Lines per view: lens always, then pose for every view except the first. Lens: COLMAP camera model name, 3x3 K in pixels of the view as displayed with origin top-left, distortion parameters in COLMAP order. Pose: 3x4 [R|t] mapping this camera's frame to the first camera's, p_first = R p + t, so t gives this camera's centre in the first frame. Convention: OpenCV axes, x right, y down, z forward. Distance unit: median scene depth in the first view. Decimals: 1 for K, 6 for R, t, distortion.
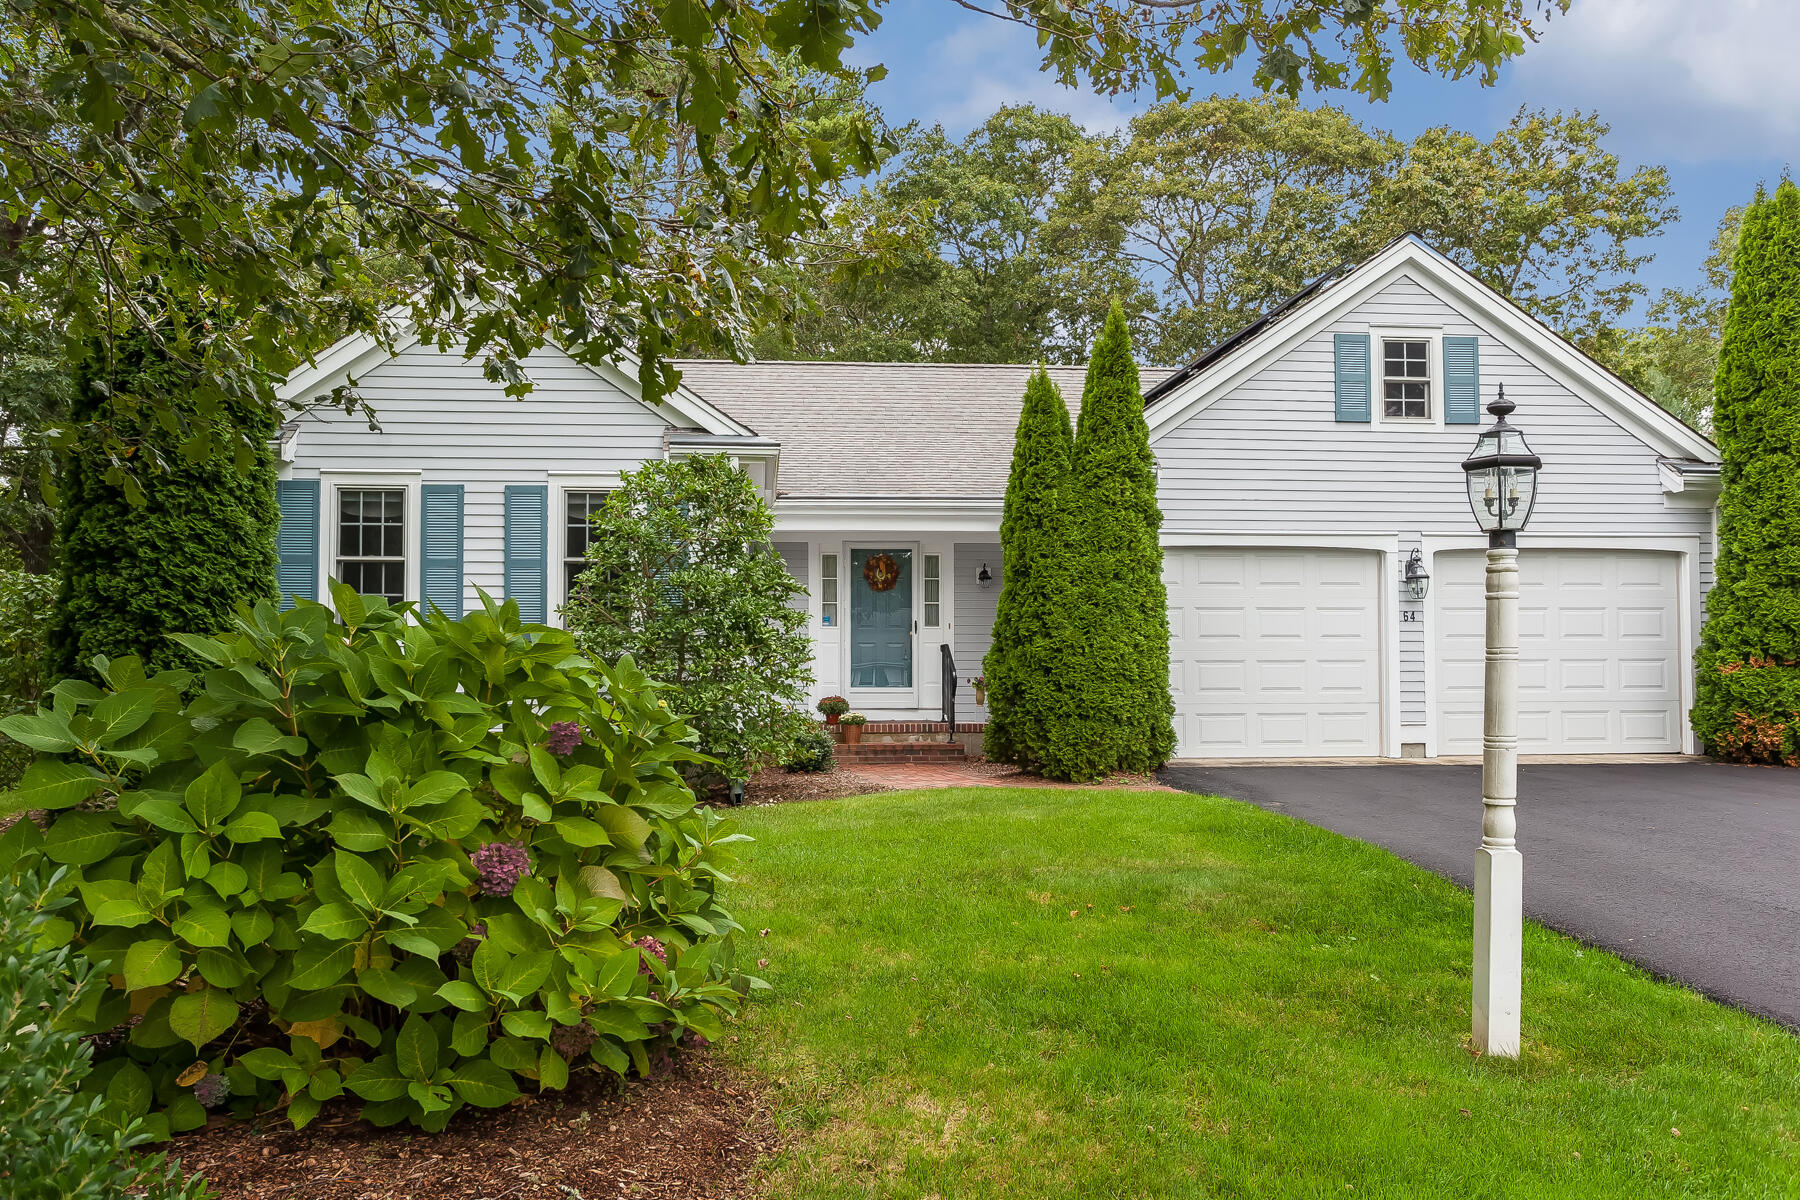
lens RADIAL K [[1396.3, 0, 896.1], [0, 1396.3, 560.2], [0, 0, 1]] dist [-0.065395, 0.088432]
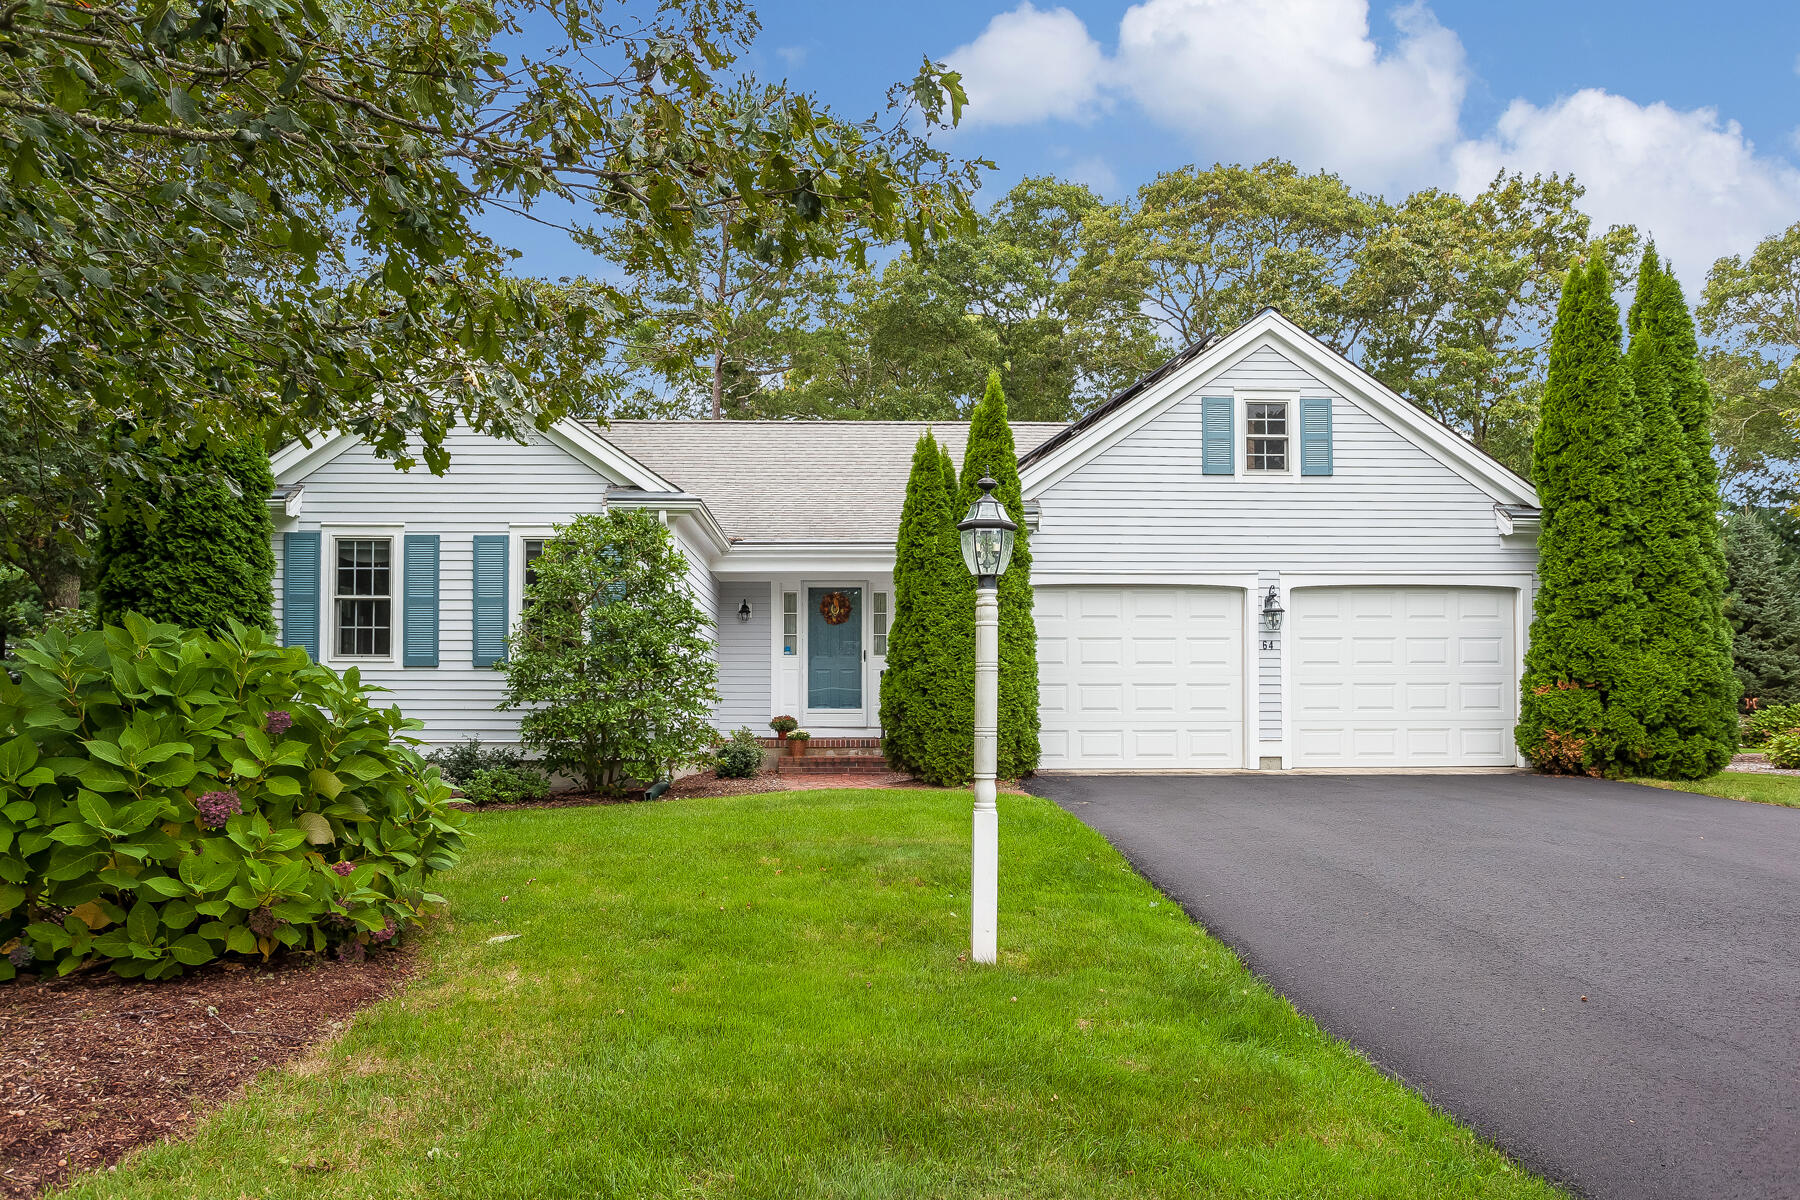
lens RADIAL K [[1307.0, 0, 900.0], [0, 1307.0, 600.0], [0, 0, 1]] dist [-0.062473, 0.077332]
pose [[0.998719, -0.002798, -0.050523, 0.132657], [0.002938, 0.999992, 0.002685, -0.000387], [0.050515, -0.002830, 0.998719, -0.087732]]
